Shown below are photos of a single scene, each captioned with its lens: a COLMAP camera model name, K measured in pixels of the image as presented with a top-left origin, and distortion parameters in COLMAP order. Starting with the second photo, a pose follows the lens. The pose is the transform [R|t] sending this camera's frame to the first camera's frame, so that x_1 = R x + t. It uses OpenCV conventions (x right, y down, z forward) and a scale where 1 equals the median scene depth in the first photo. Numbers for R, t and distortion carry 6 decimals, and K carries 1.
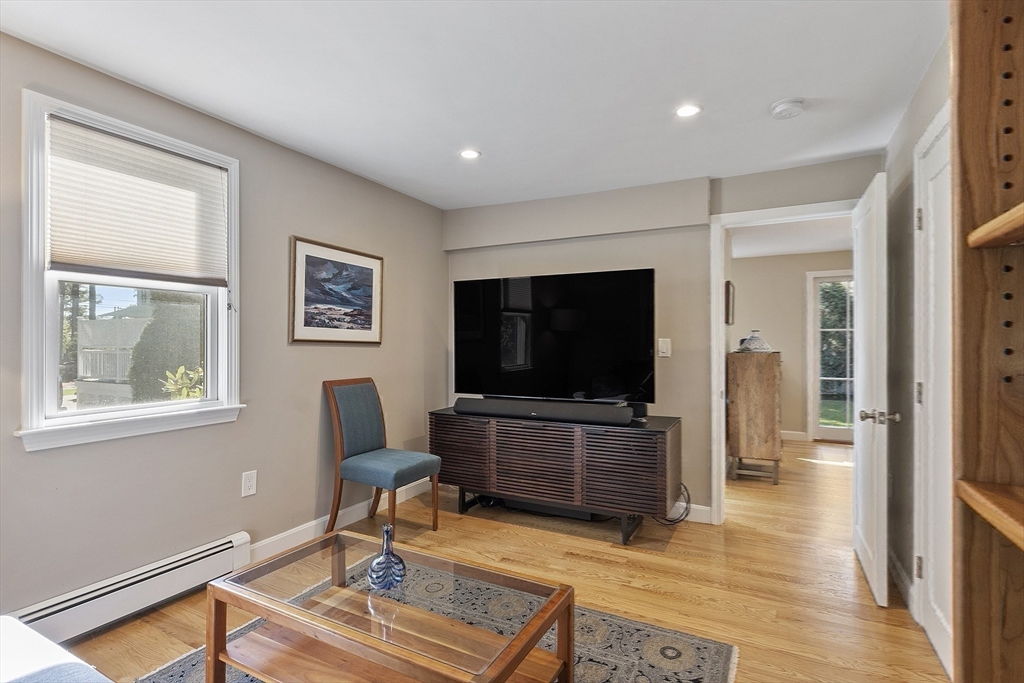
lens RADIAL K [[498.8, 0, 513.3], [0, 498.8, 345.0], [0, 0, 1]] dist [-0.001248, -0.000202]
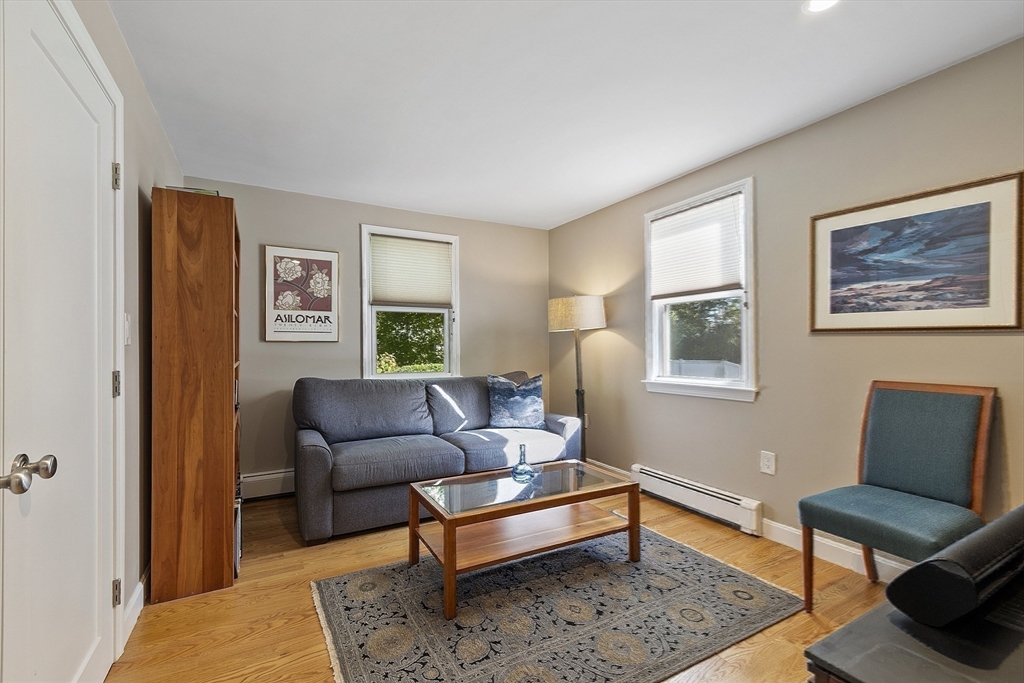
lens RADIAL K [[448.5, 0, 513.2], [0, 448.5, 342.5], [0, 0, 1]] dist [0.000175, 0.000105]
pose [[-0.536485, -0.006453, -0.843885, 0.522026], [0.002178, 0.999957, -0.009031, 0.018607], [0.843907, -0.006683, -0.536448, 0.914872]]
